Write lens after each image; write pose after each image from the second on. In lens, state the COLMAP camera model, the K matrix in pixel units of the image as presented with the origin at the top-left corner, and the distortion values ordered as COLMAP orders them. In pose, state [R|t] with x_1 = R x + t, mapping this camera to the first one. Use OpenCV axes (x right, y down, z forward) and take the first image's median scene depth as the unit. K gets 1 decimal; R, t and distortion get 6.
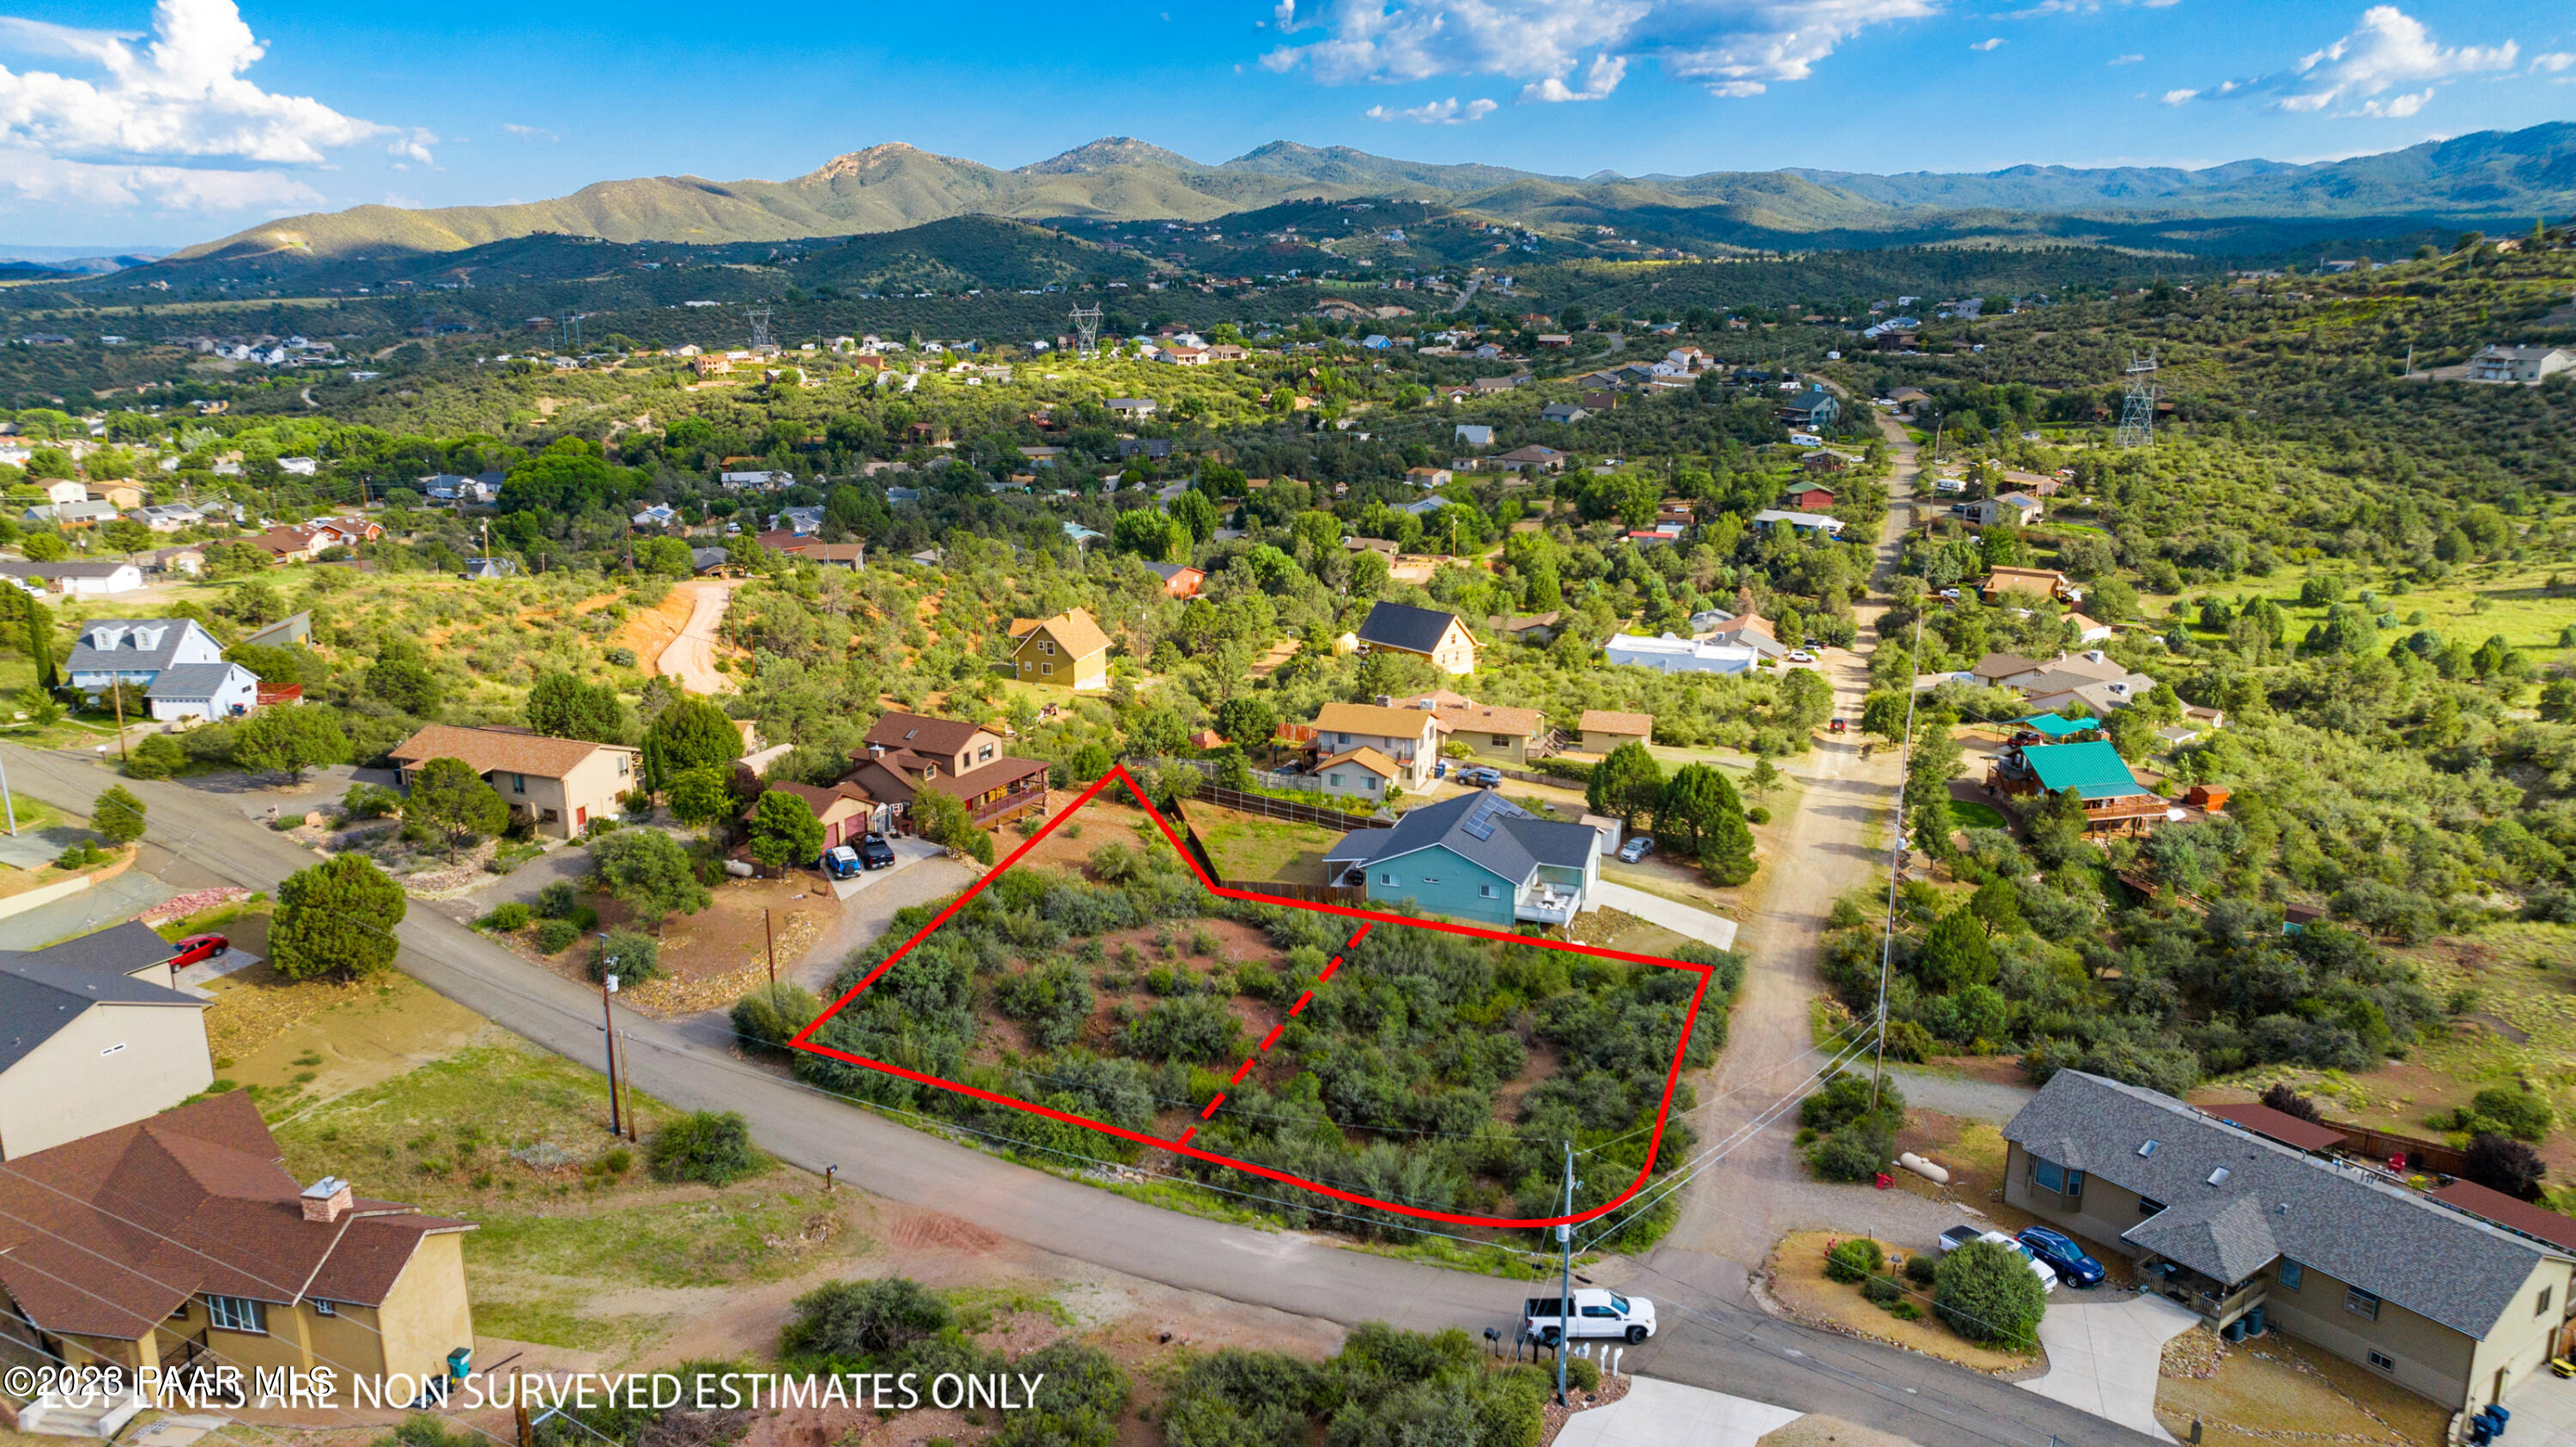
lens RADIAL K [[1821.5, 0, 1268.9], [0, 1821.5, 754.3], [0, 0, 1]] dist [-0.041453, 0.049073]
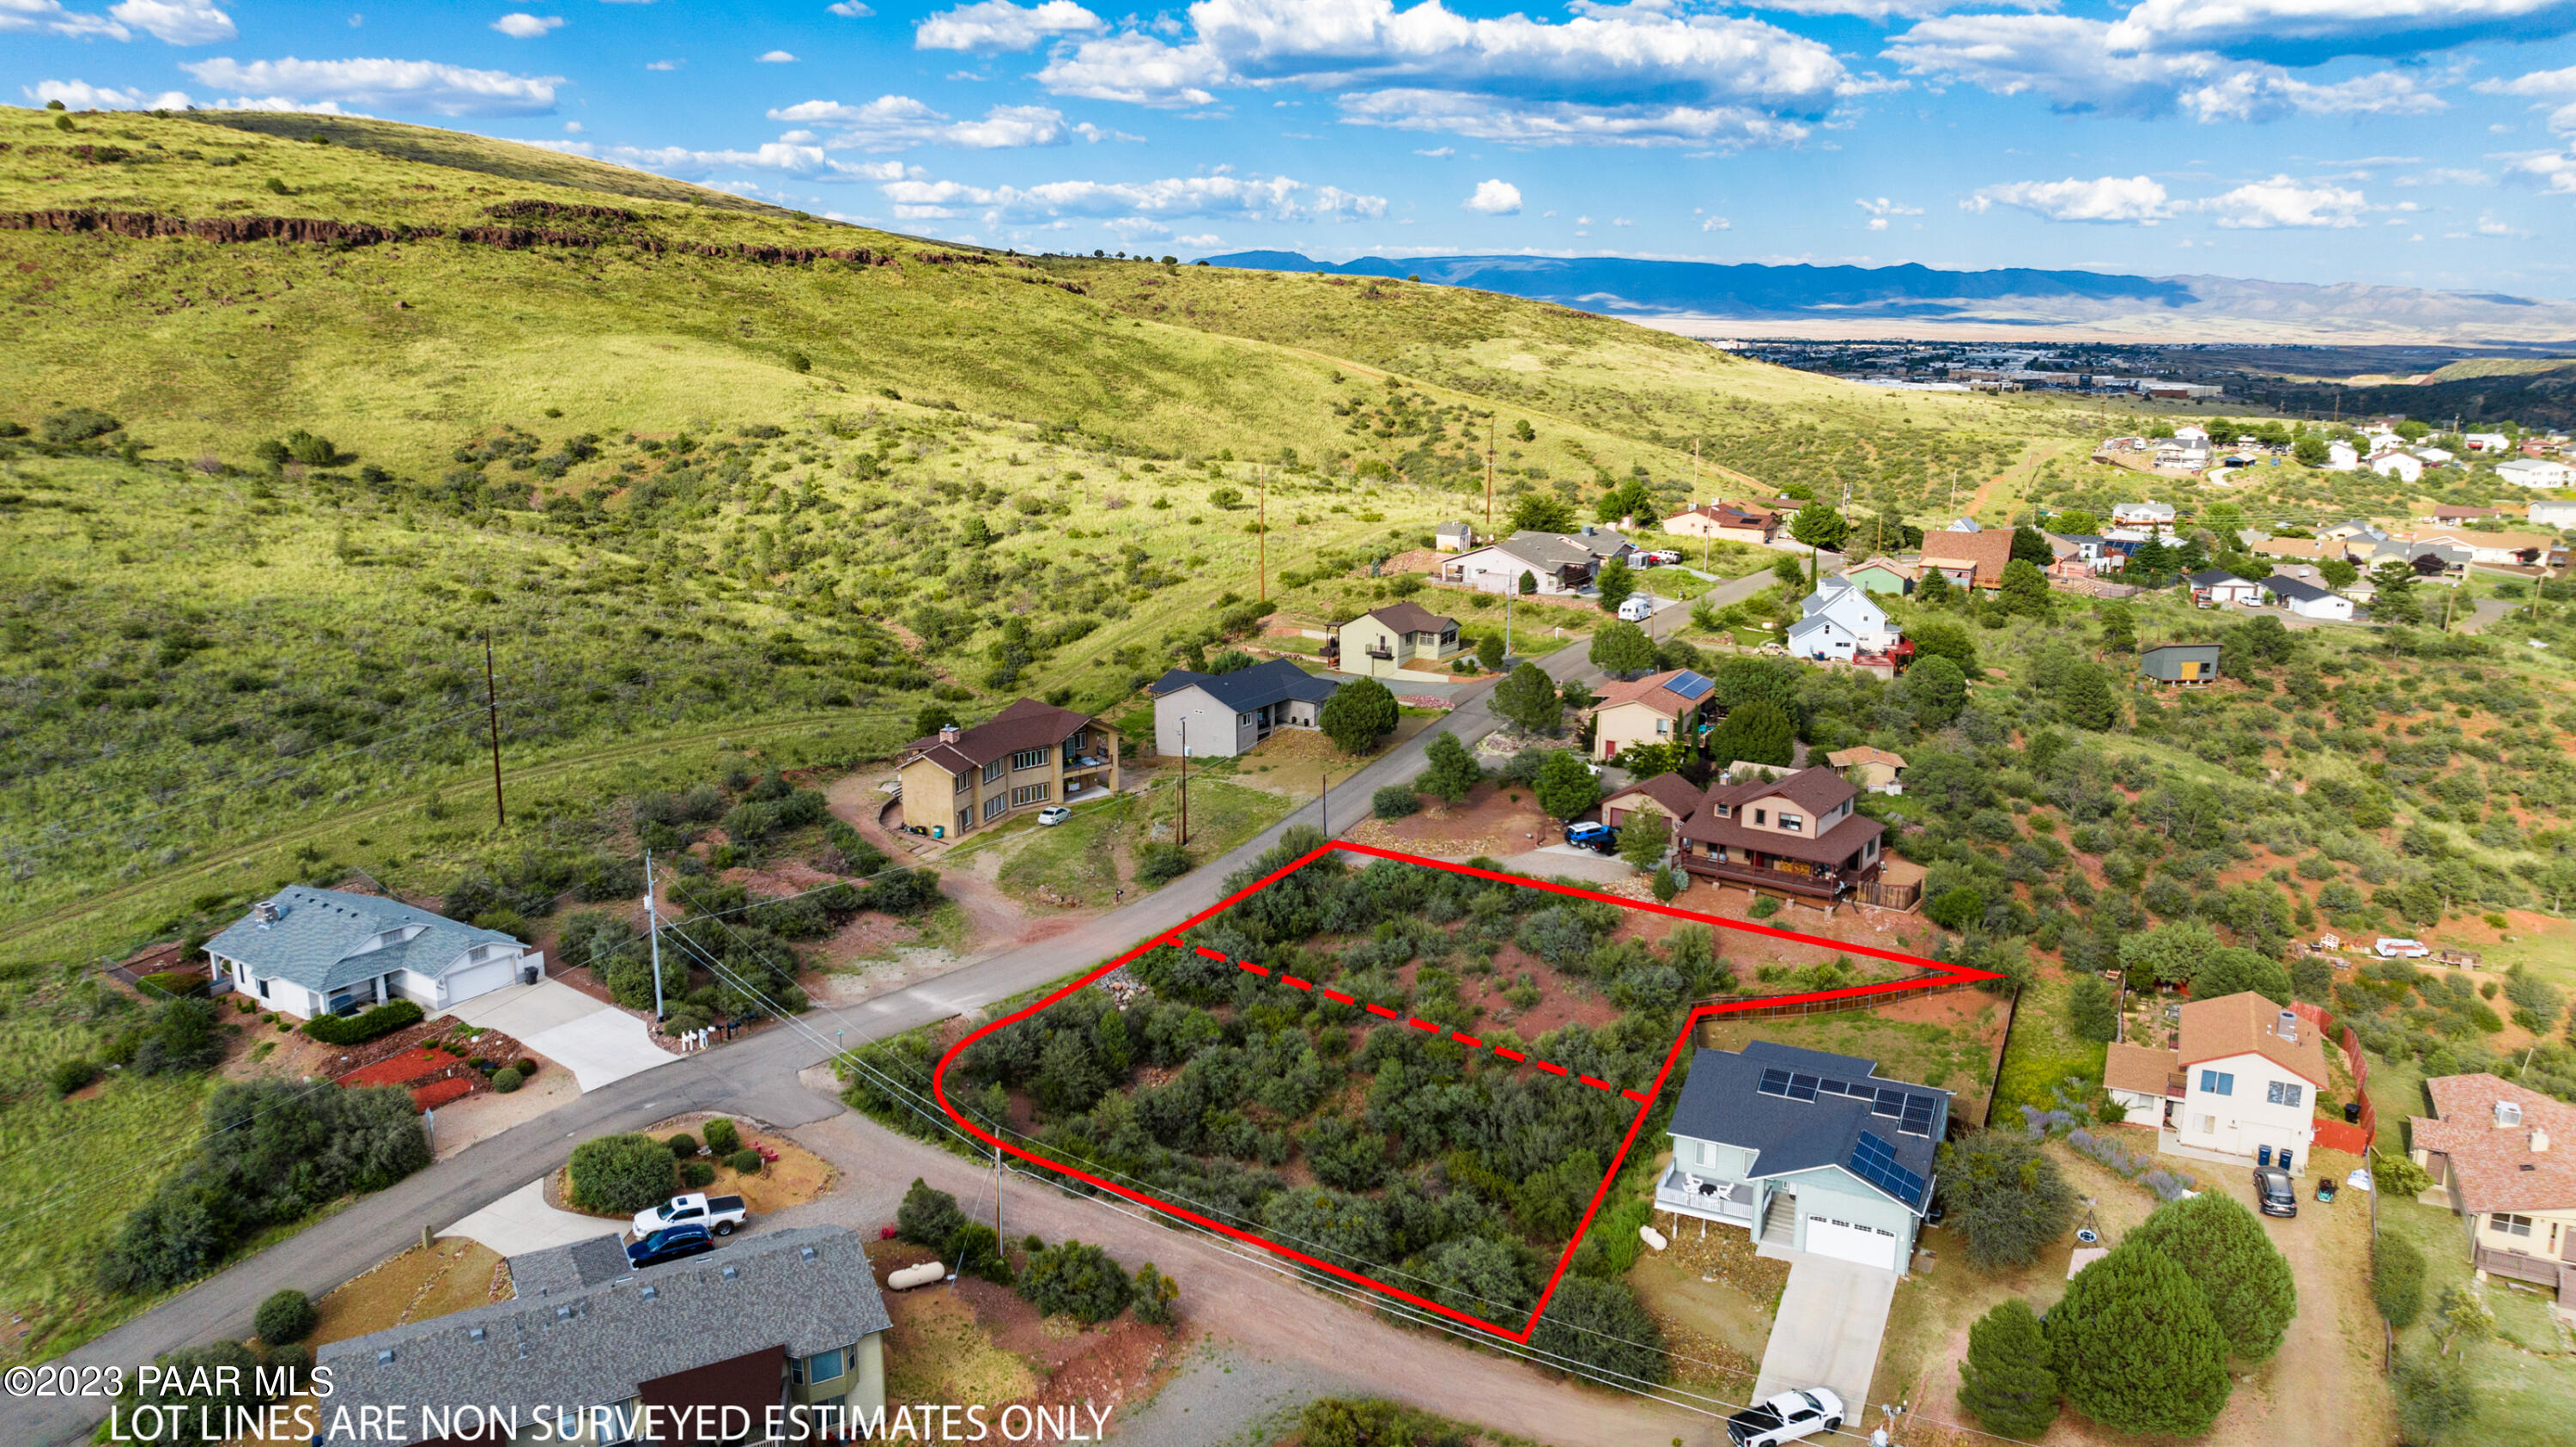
lens RADIAL K [[1821.5, 0, 1292.1], [0, 1821.5, 704.6], [0, 0, 1]] dist [-0.041453, 0.049073]
pose [[-0.114424, 0.218449, -0.969117, 0.139191], [-0.270459, 0.931826, 0.241976, -0.038525], [0.955907, 0.289795, -0.047541, 0.134664]]
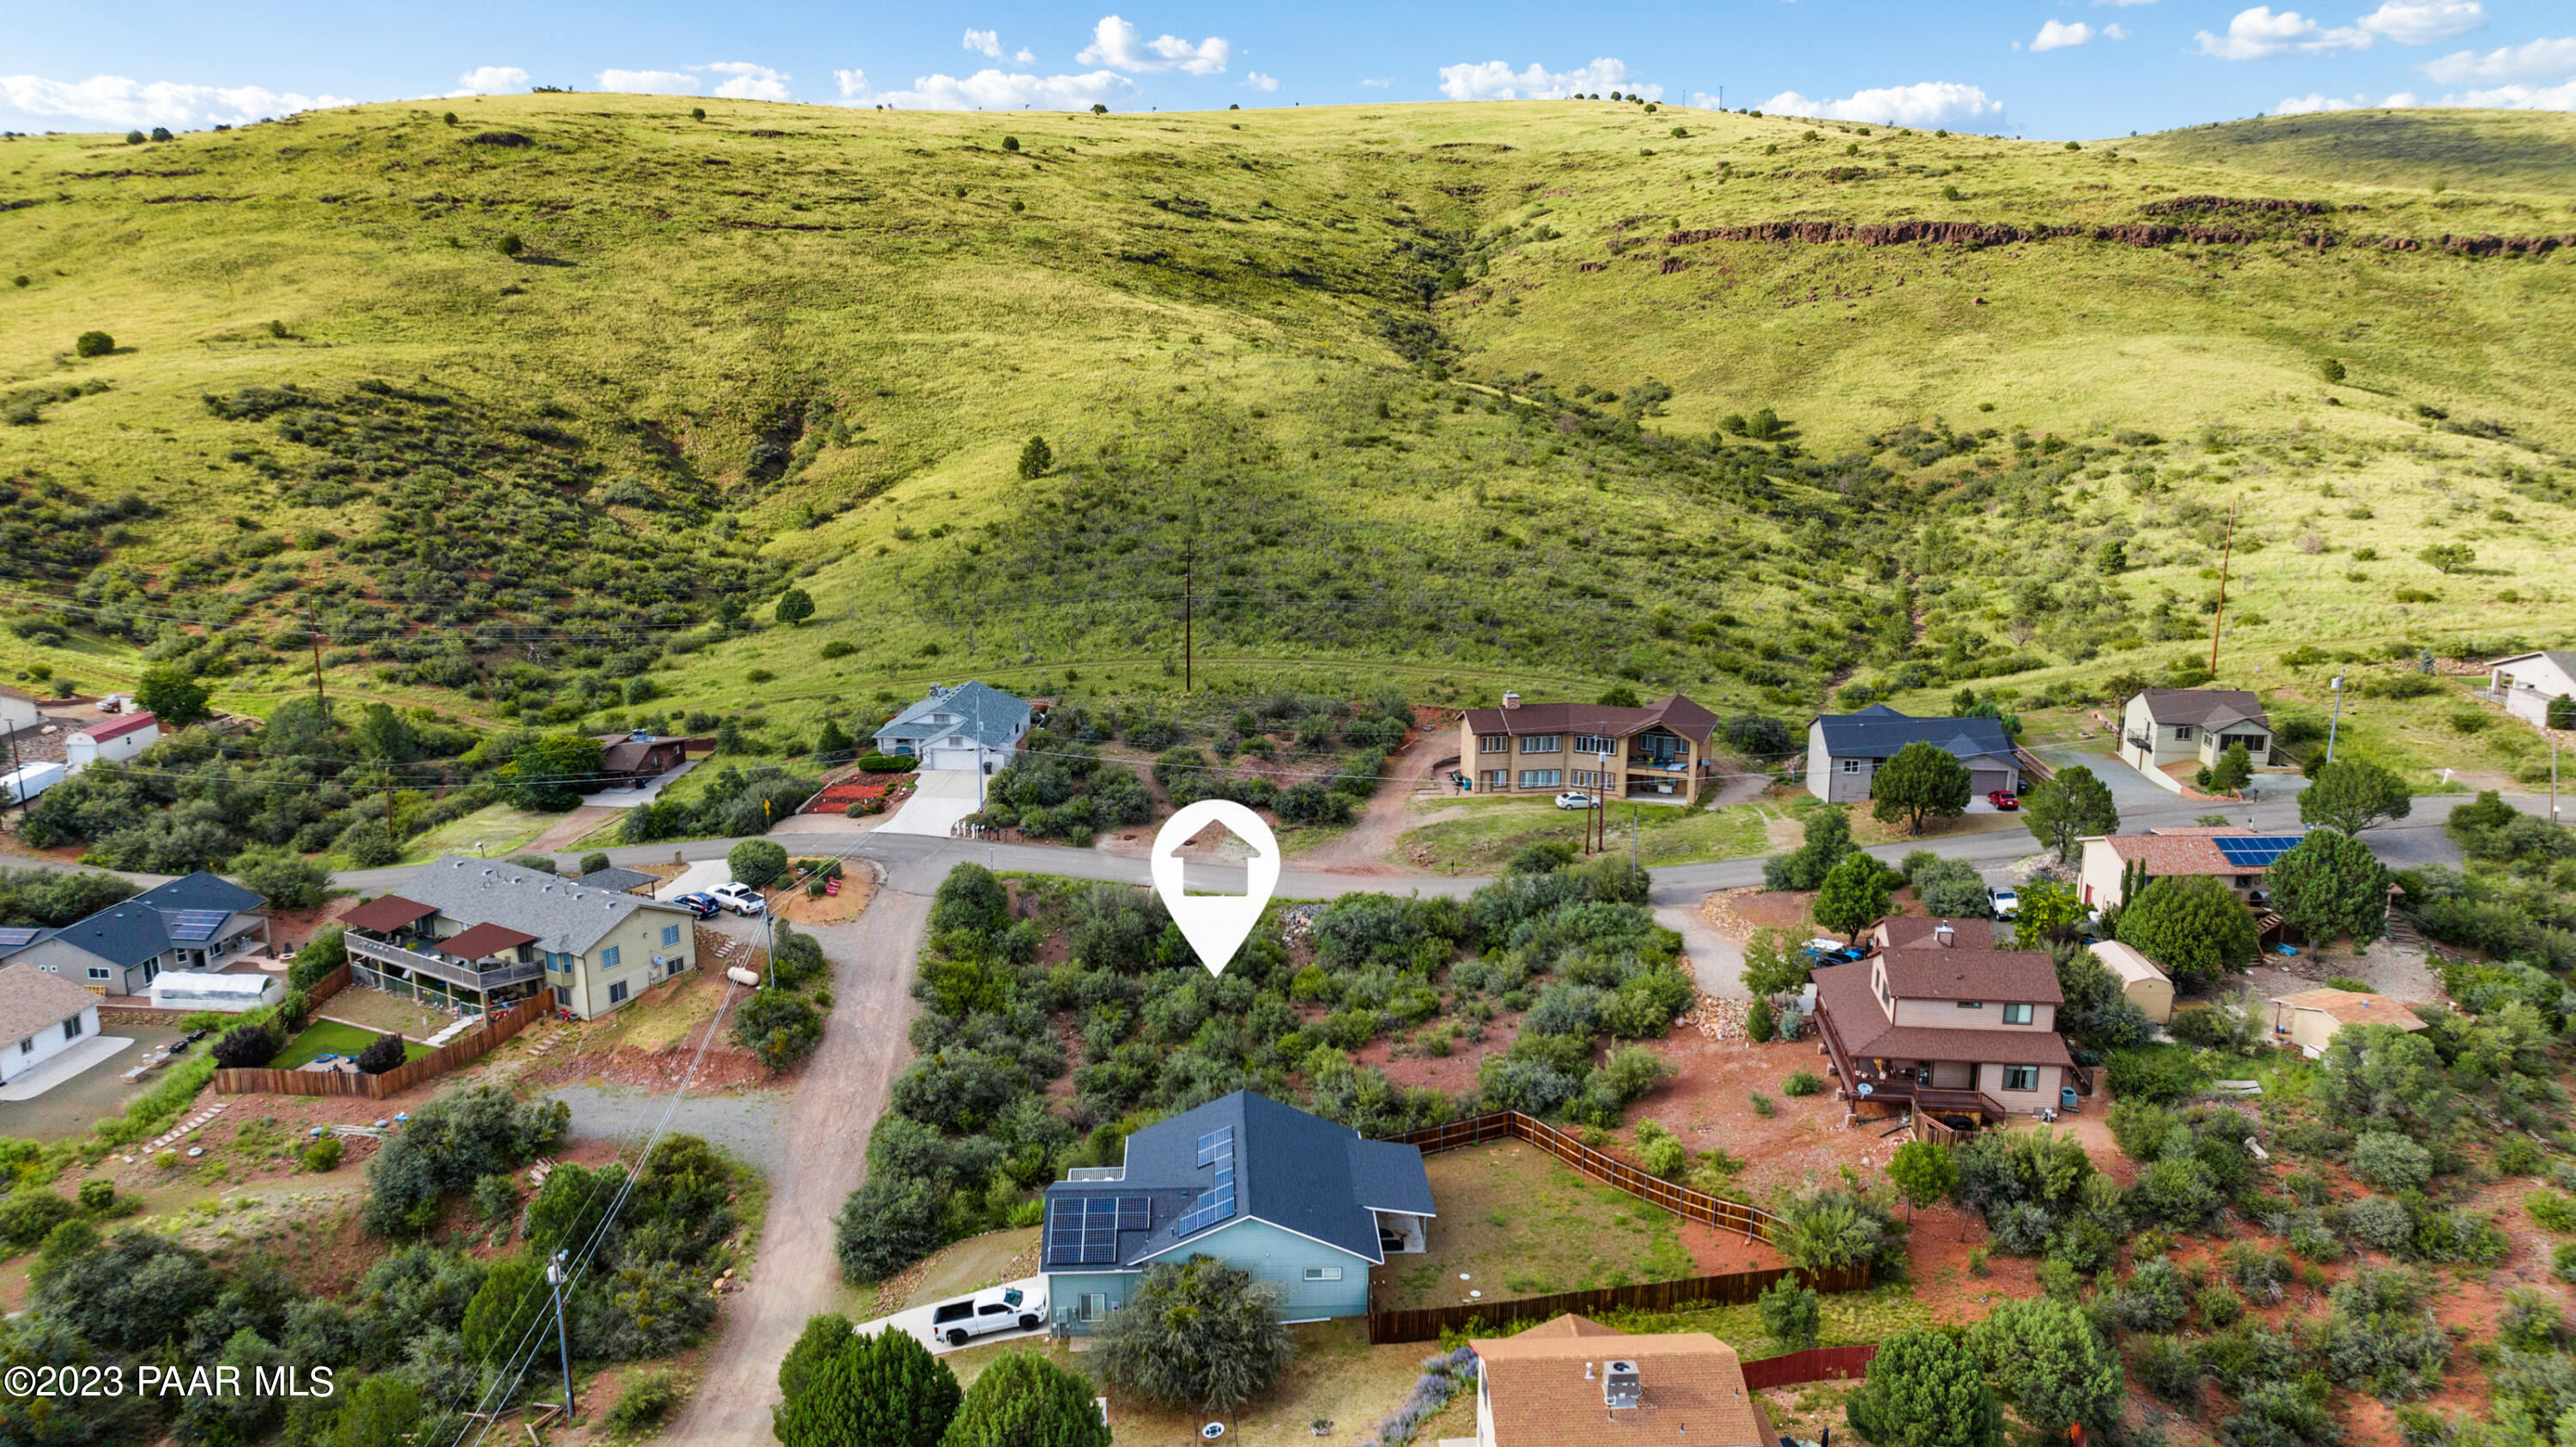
lens RADIAL K [[1821.5, 0, 1291.9], [0, 1821.5, 702.4], [0, 0, 1]] dist [-0.041453, 0.049073]
pose [[-0.925550, 0.083851, -0.369223, 0.054776], [-0.101469, 0.884566, 0.455243, -0.070275], [0.364775, 0.458815, -0.810202, 0.250722]]
